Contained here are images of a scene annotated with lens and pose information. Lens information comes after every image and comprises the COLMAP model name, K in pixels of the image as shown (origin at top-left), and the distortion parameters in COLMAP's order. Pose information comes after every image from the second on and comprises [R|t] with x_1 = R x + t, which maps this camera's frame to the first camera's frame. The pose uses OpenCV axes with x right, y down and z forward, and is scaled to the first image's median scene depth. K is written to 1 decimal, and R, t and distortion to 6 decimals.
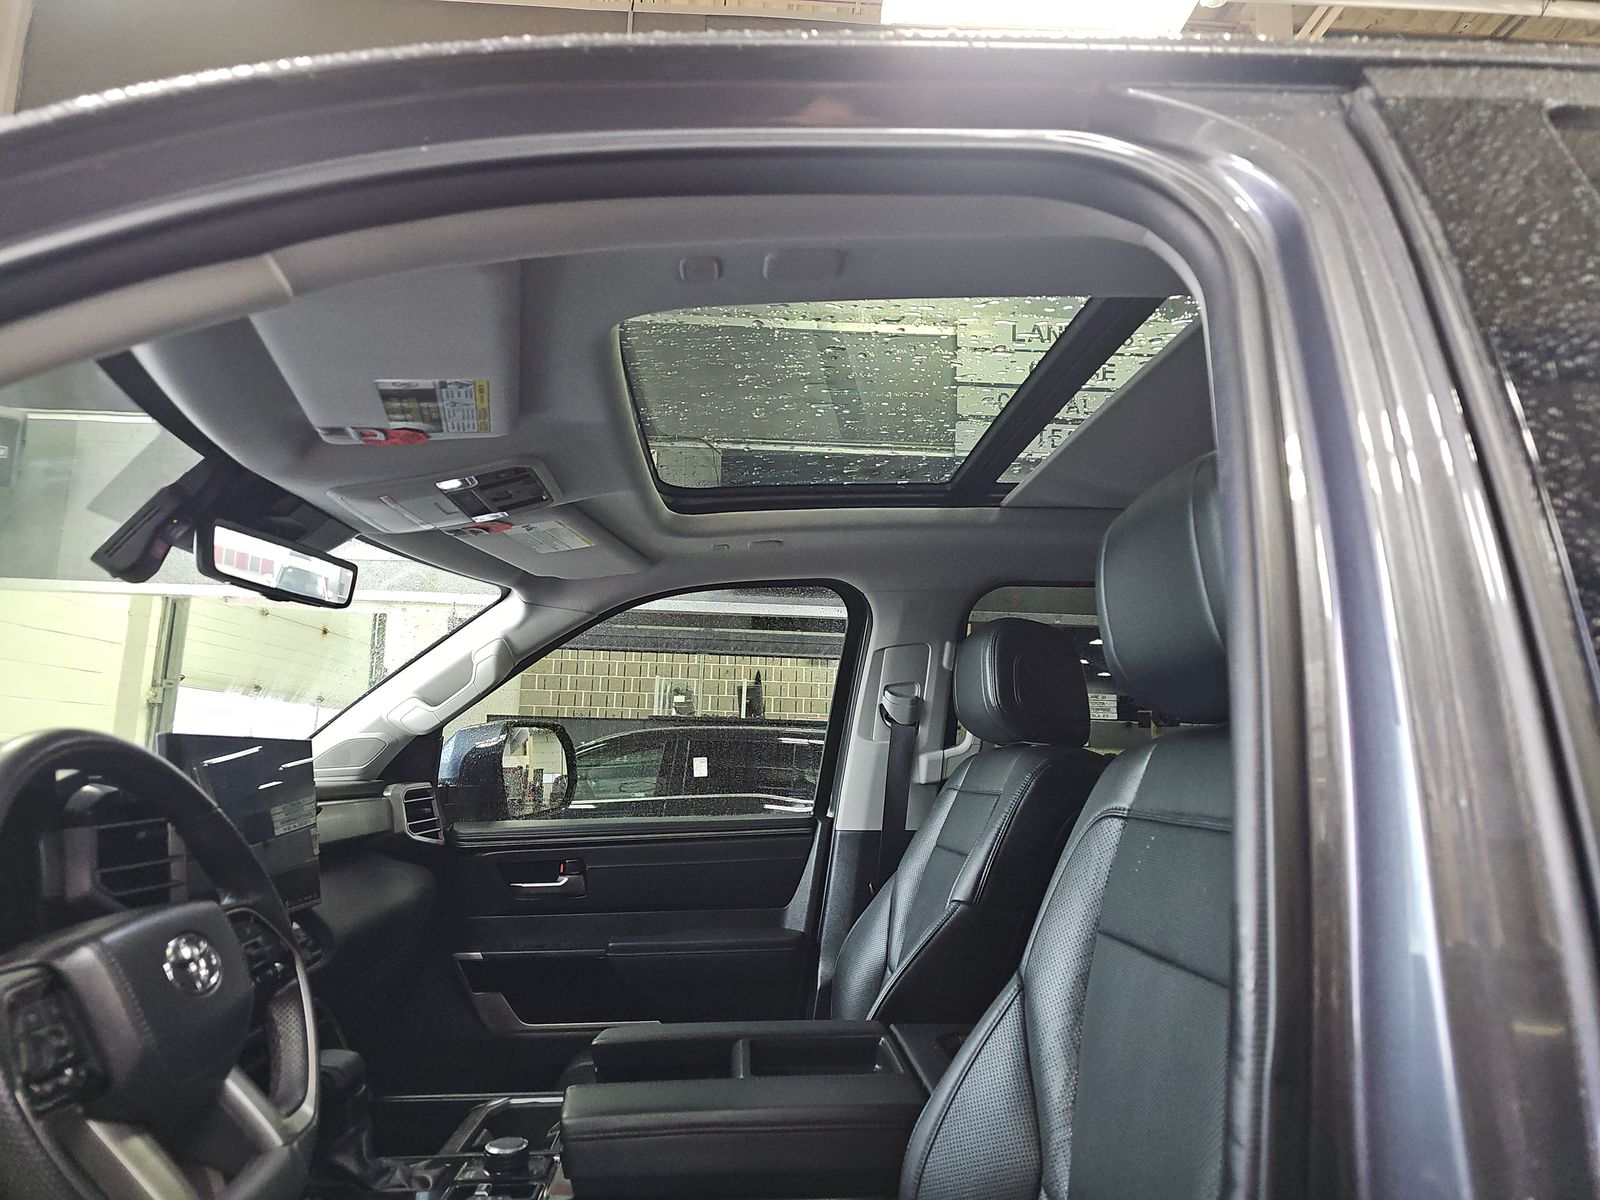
lens RADIAL K [[1040.8, 0, 797.3], [0, 1040.8, 577.2], [0, 0, 1]] dist [0.068094, -0.057879]
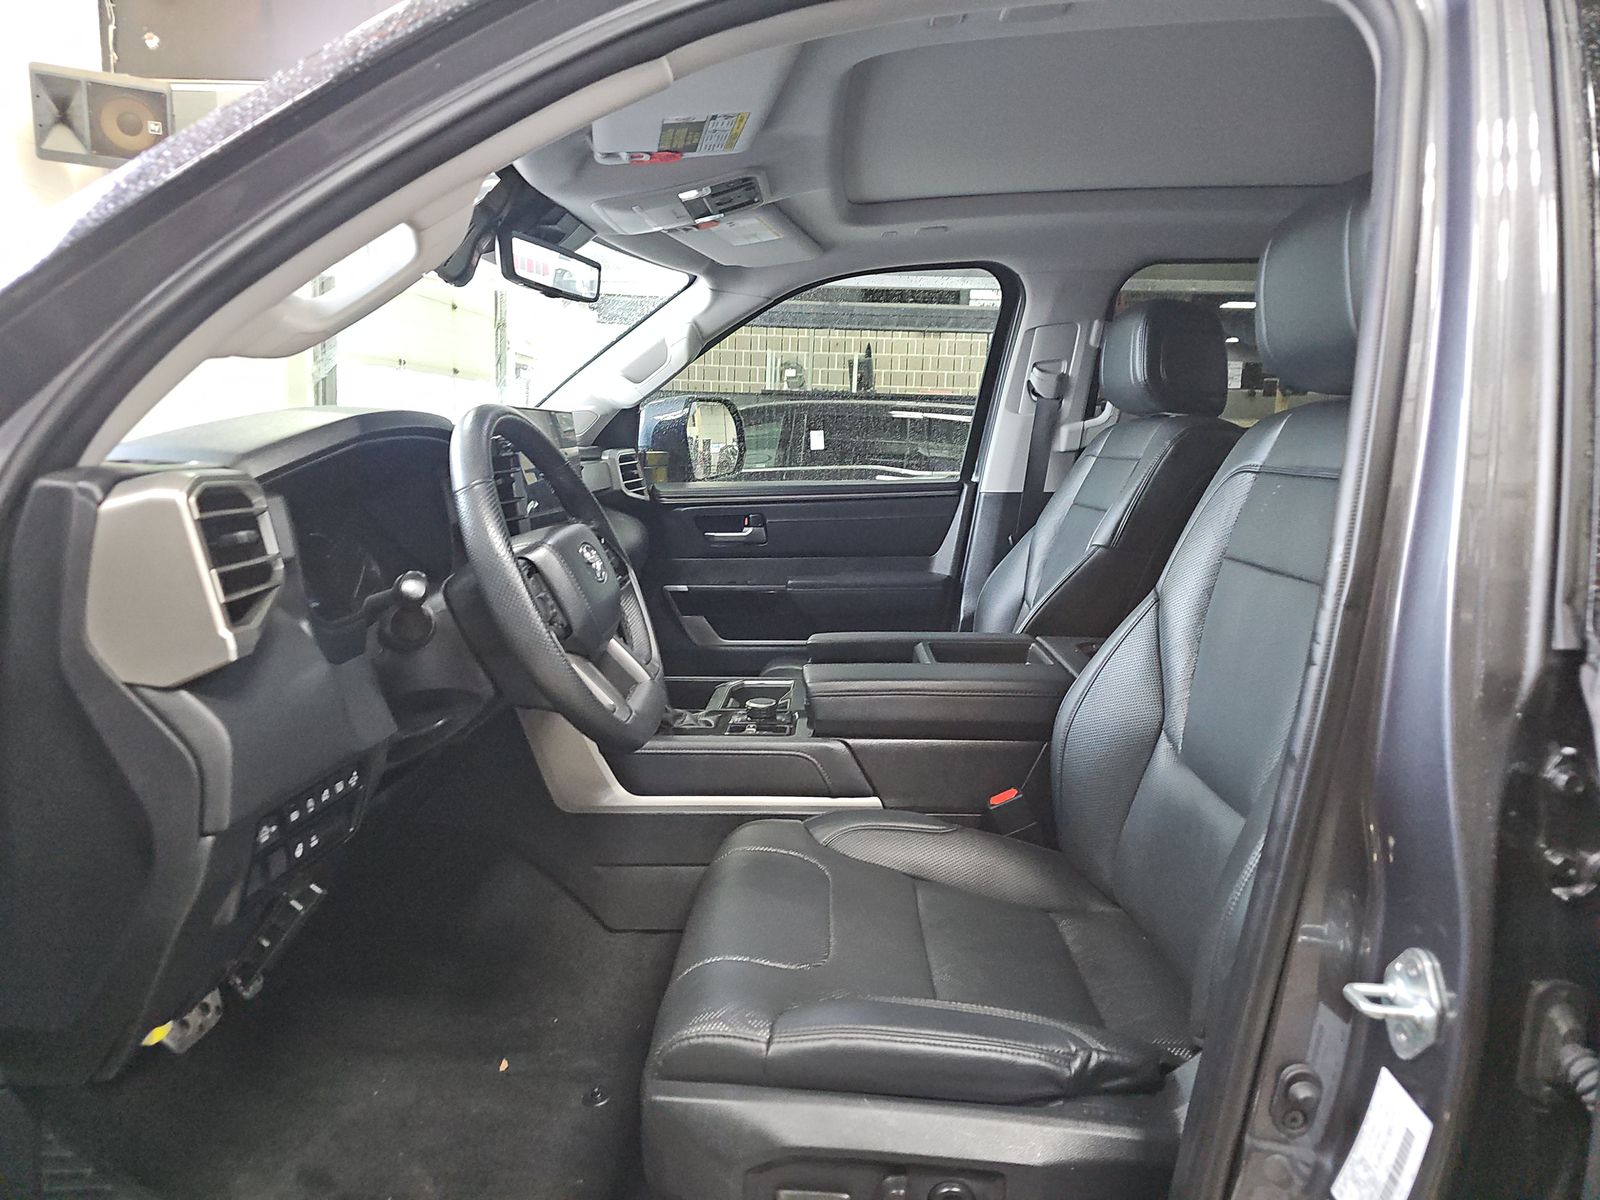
lens RADIAL K [[1040.8, 0, 797.3], [0, 1040.8, 577.2], [0, 0, 1]] dist [0.068094, -0.057879]
pose [[0.995086, 0.013237, -0.098127, -0.053270], [0.017364, 0.952338, 0.304550, -0.021469], [0.097482, -0.304757, 0.947428, -0.137927]]
